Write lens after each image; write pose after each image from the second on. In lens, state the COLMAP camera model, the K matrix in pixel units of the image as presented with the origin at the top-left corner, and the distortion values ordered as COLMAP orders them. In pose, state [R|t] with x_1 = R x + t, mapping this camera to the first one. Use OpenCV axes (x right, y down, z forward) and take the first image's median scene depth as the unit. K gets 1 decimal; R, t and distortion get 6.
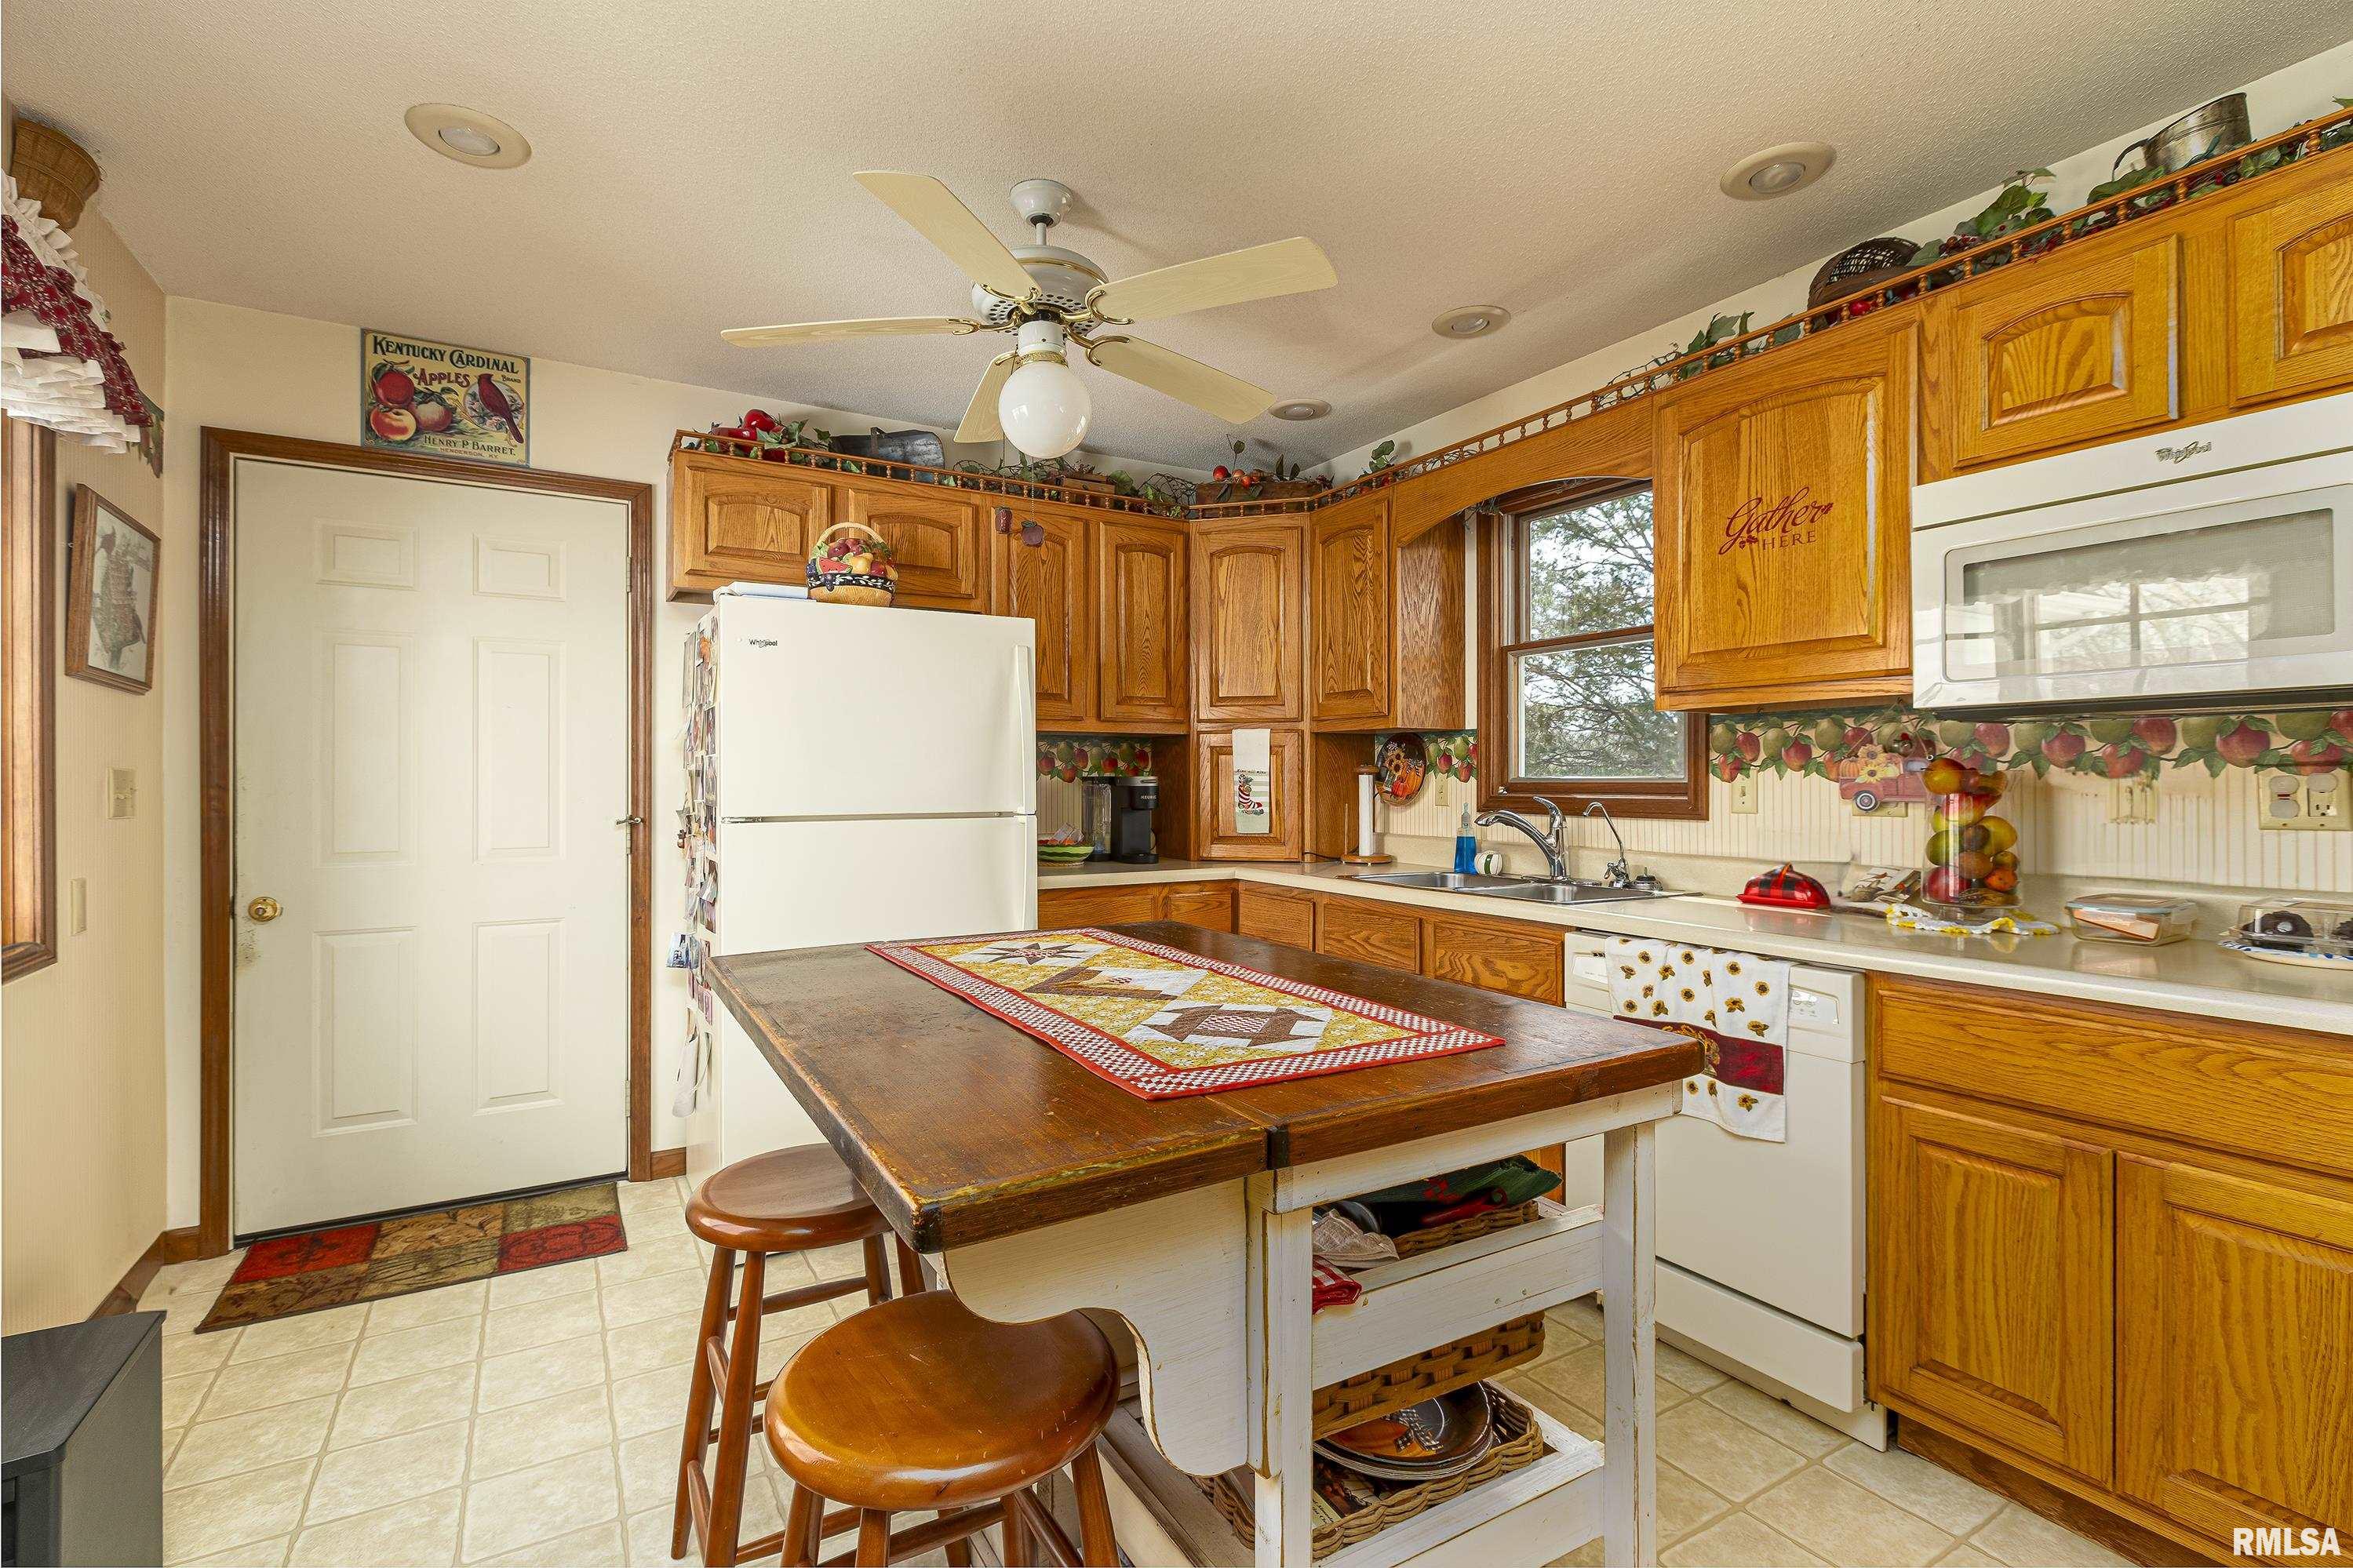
lens RADIAL K [[1071.9, 0, 1148.7], [0, 1071.9, 762.7], [0, 0, 1]] dist [0.002990, 0.000495]
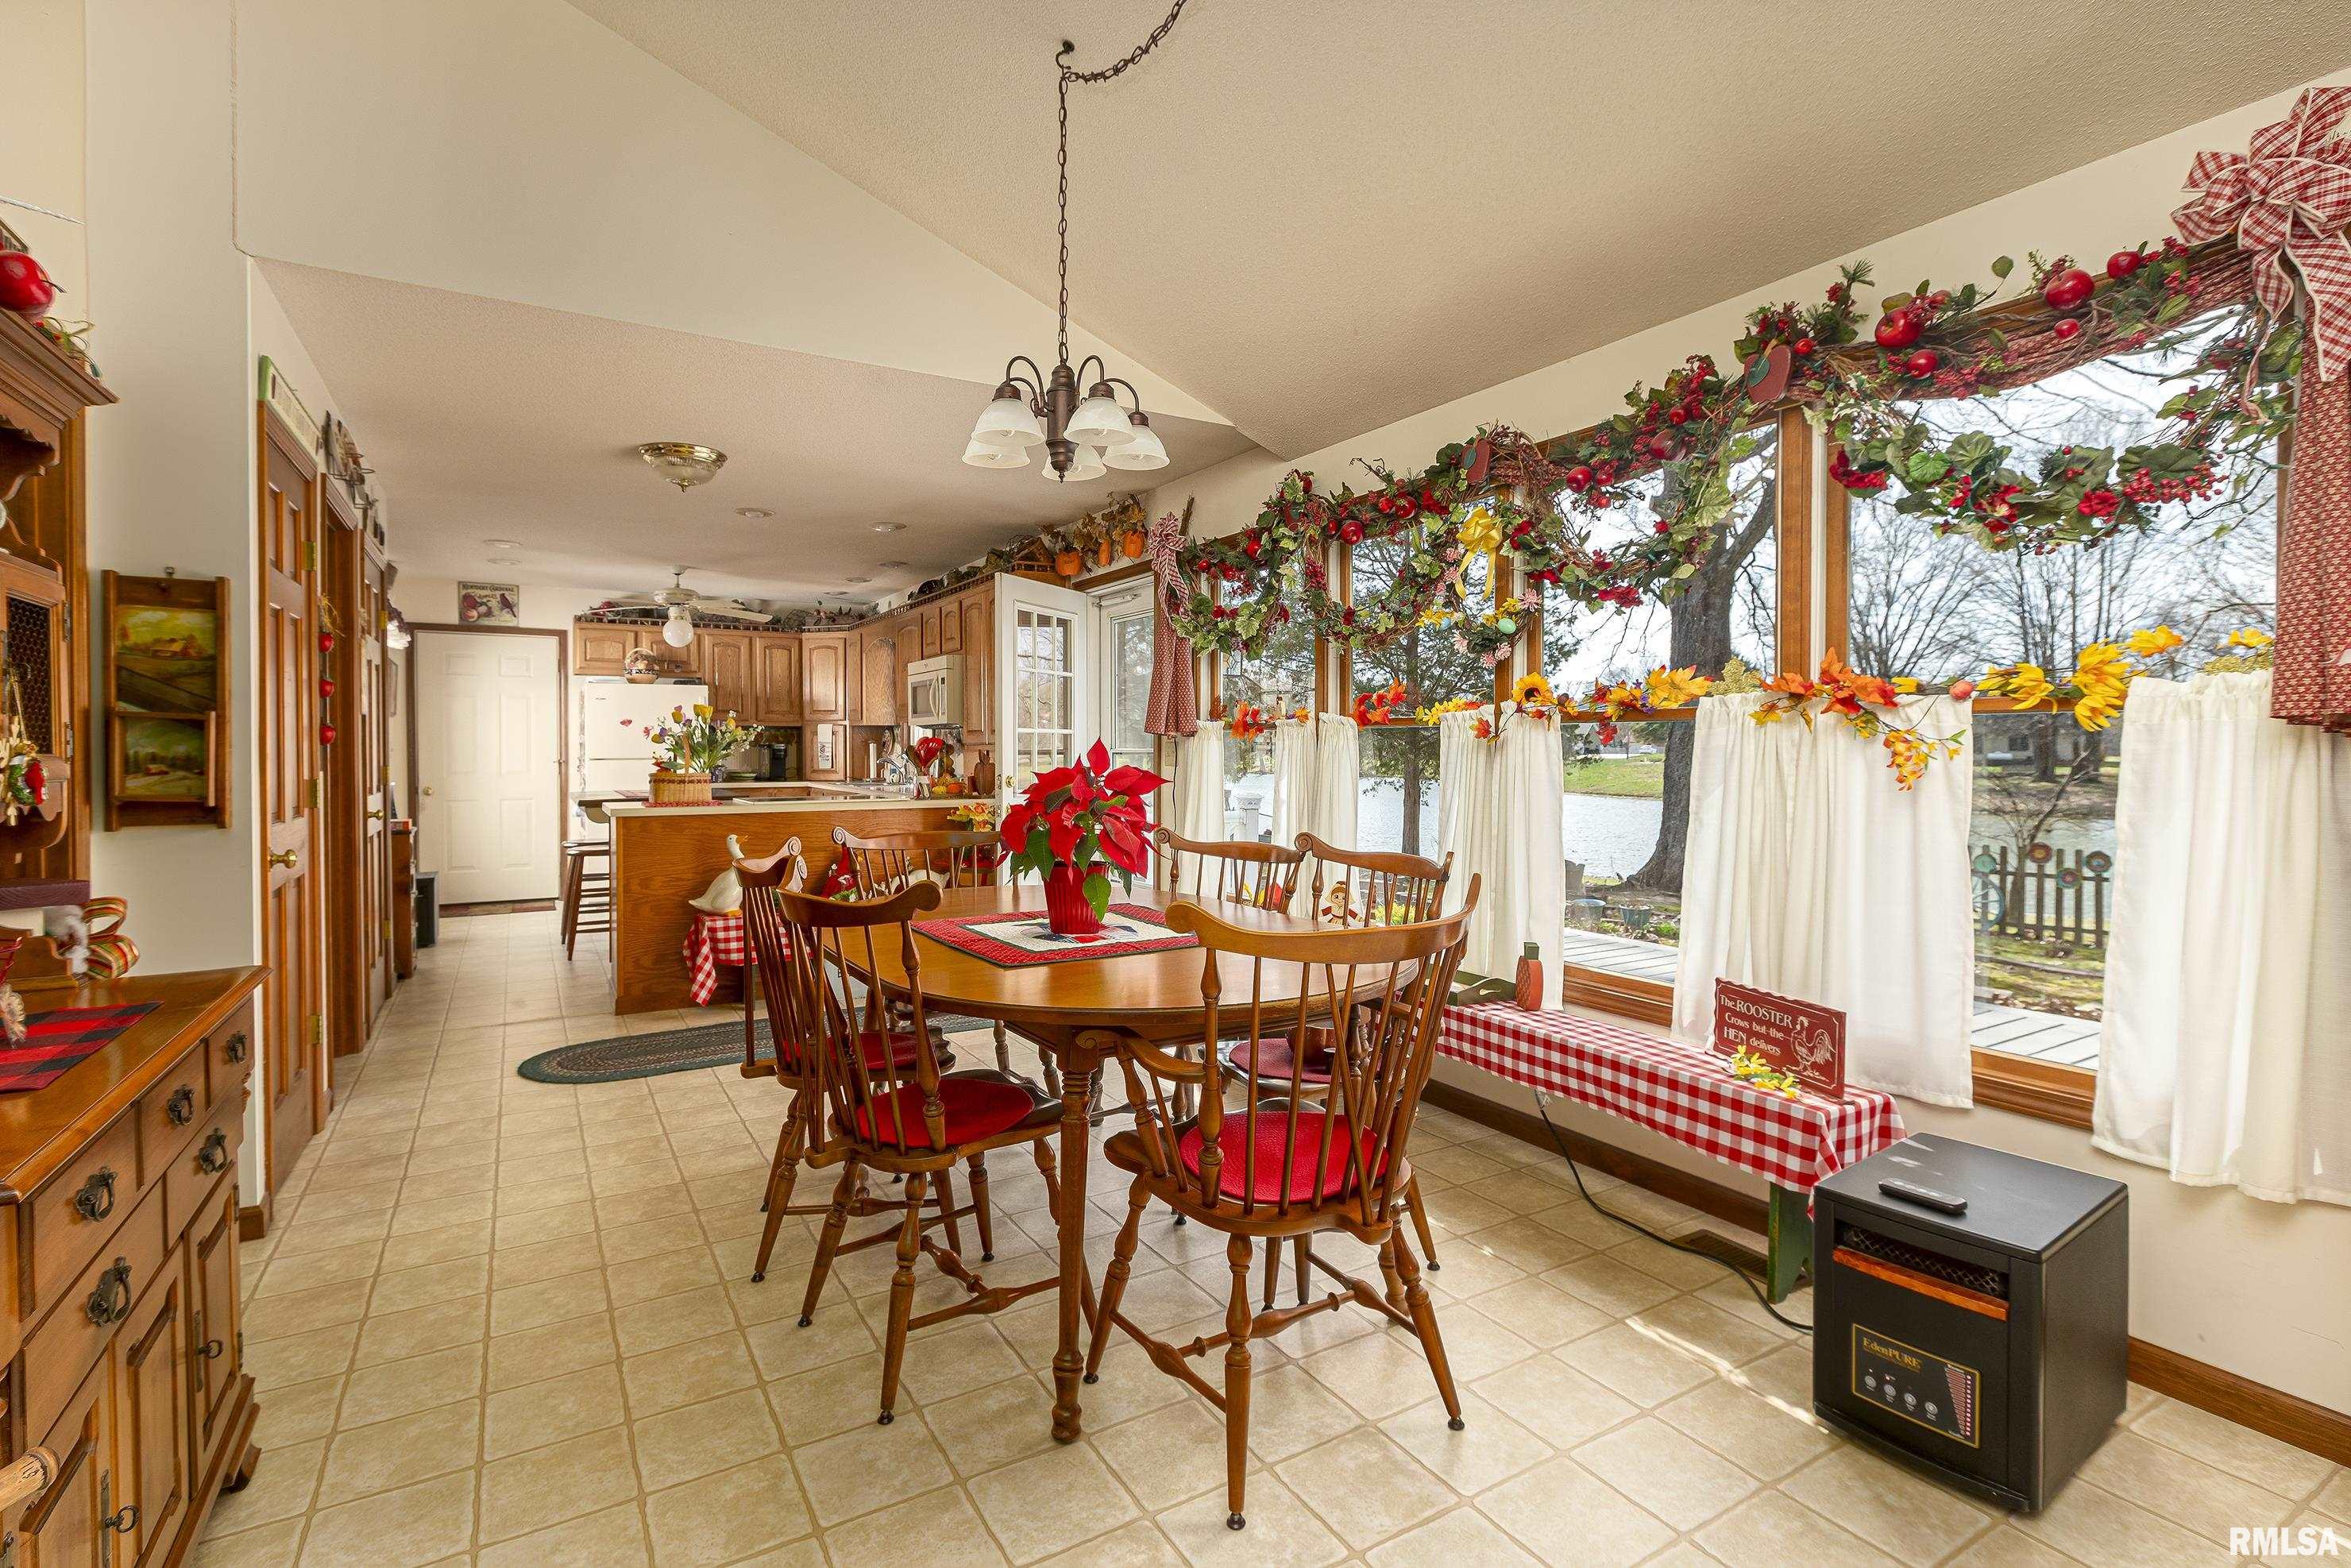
lens RADIAL K [[1071.2, 0, 1123.6], [0, 1071.2, 762.9], [0, 0, 1]] dist [0.002990, 0.000495]
pose [[0.999840, 0.001854, -0.017805, 0.960061], [-0.001197, 0.999321, 0.036819, -0.040272], [0.017861, -0.036792, 0.999163, -1.626208]]
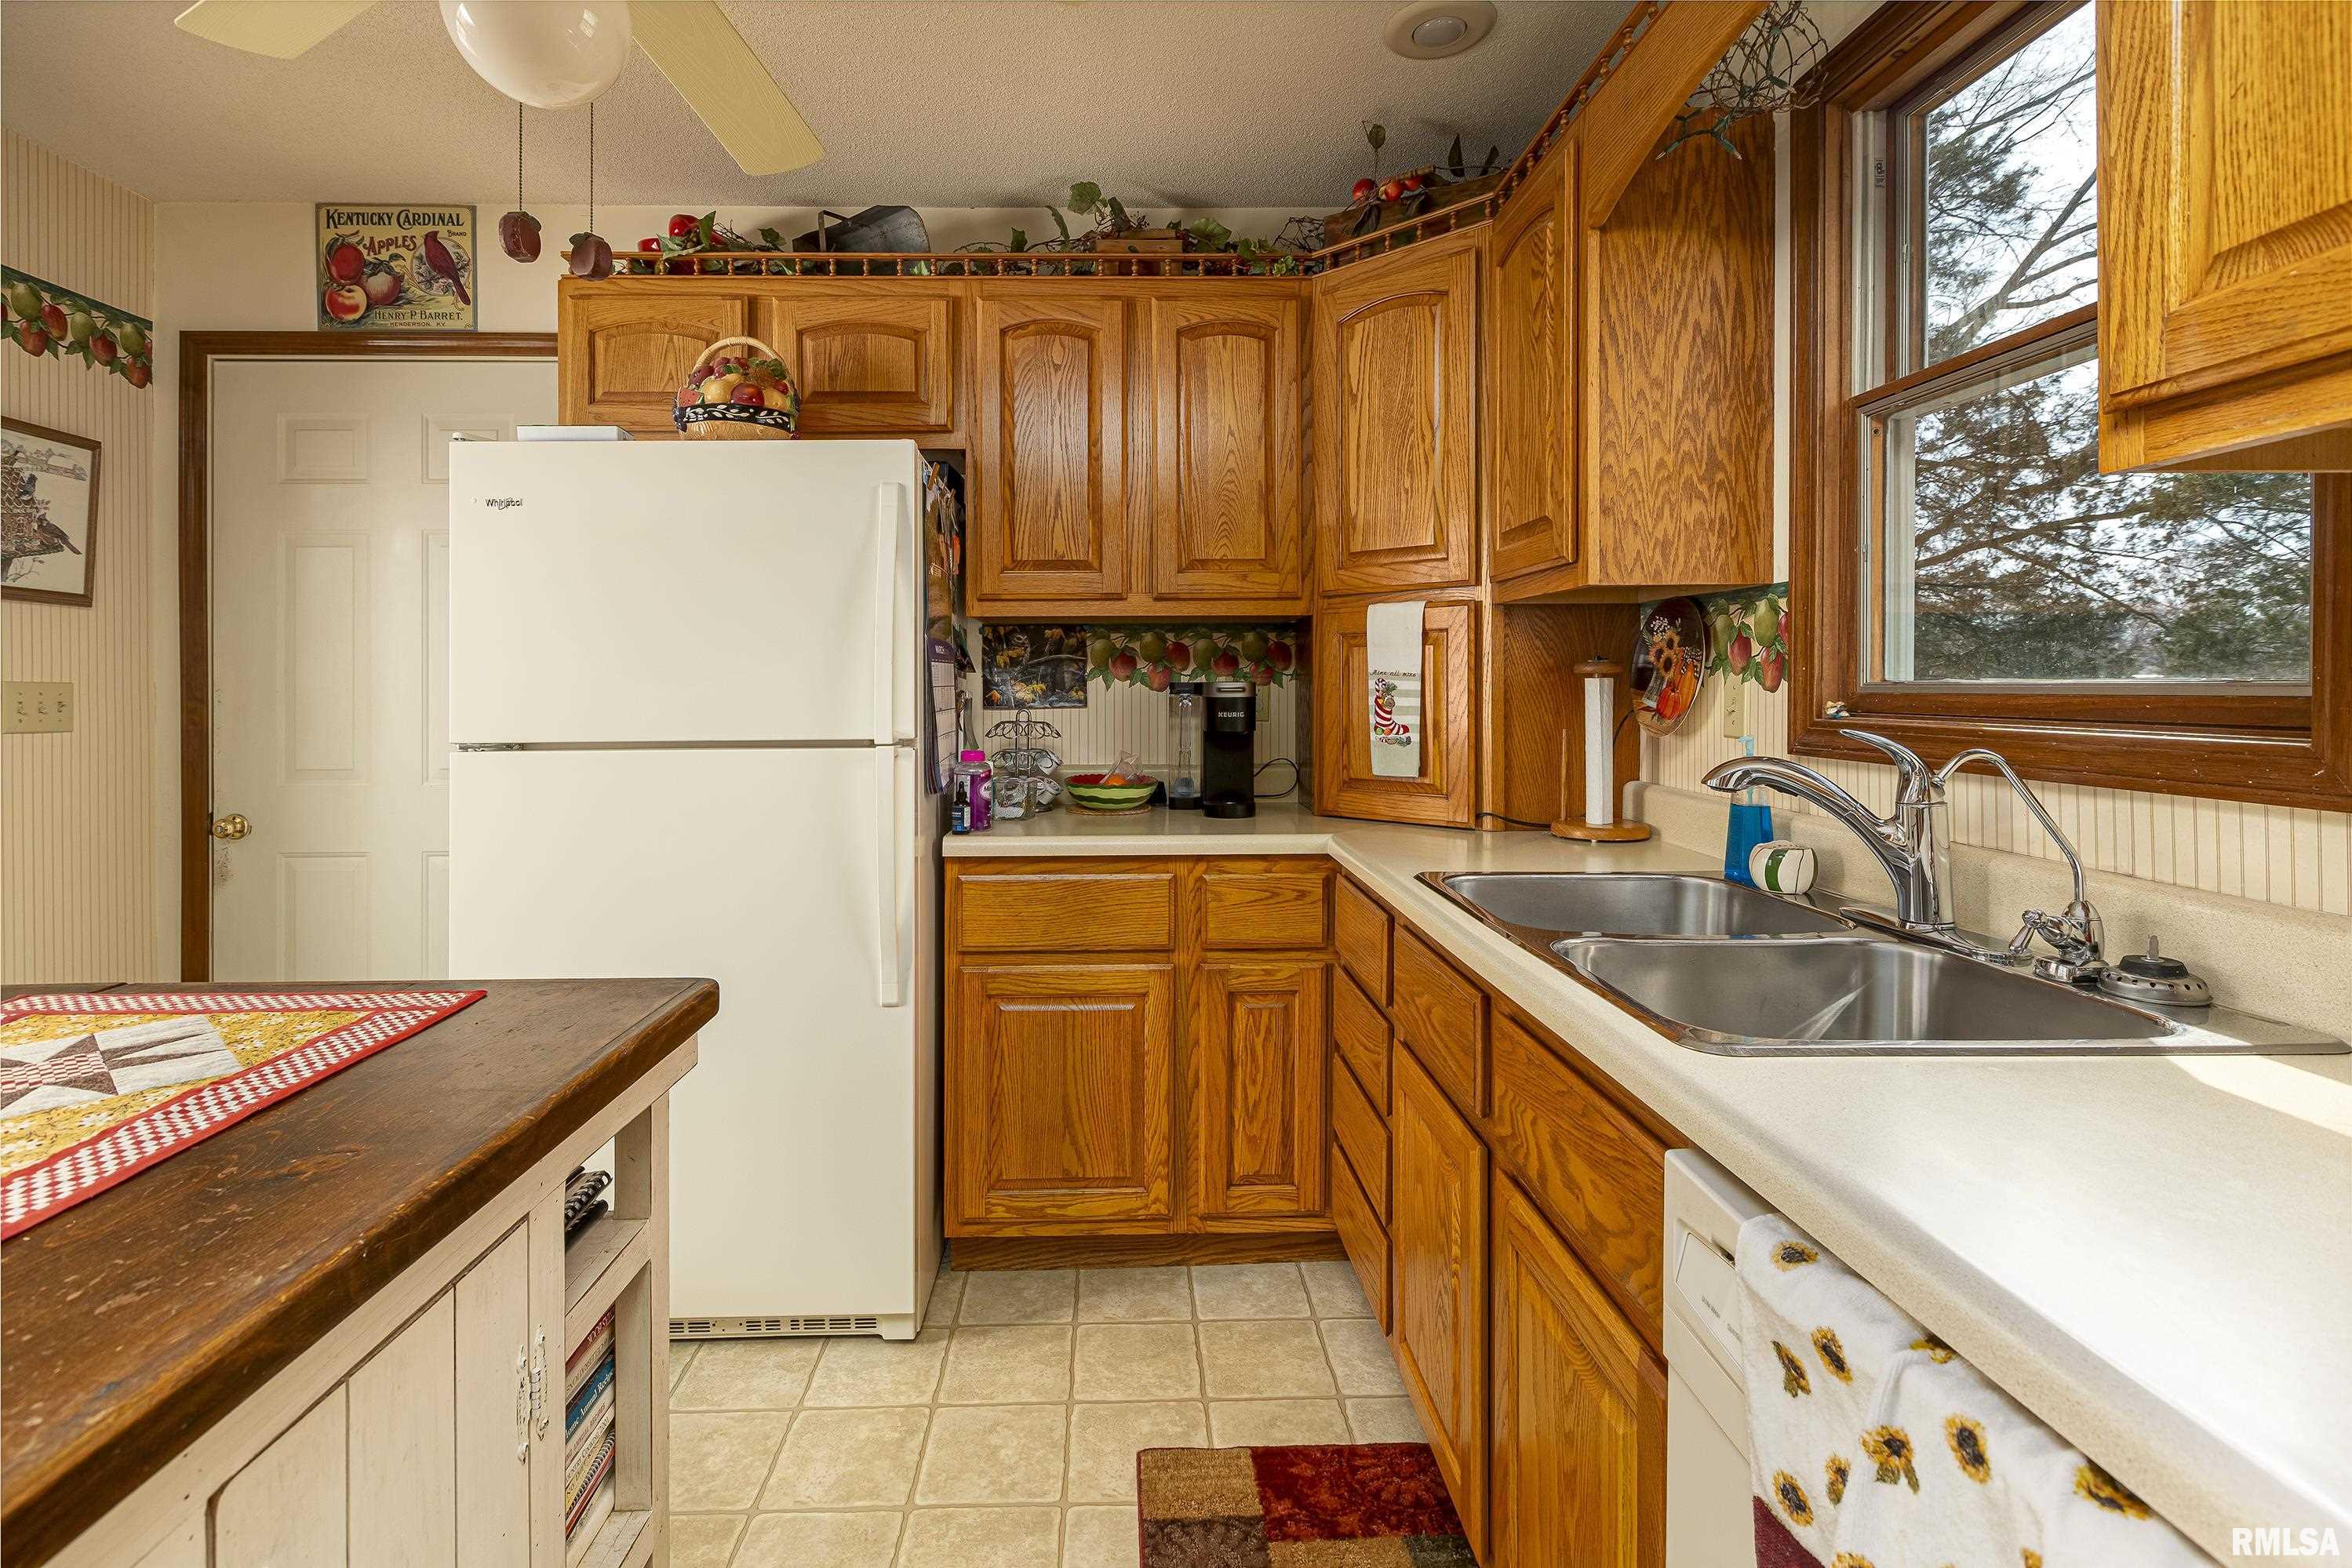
lens RADIAL K [[1071.5, 0, 1155.0], [0, 1071.5, 682.6], [0, 0, 1]] dist [0.002990, 0.000495]
pose [[0.877509, -0.004647, -0.479537, 0.321146], [0.012532, 0.999834, 0.013243, 0.004611], [0.479396, -0.017630, 0.877422, 0.493942]]
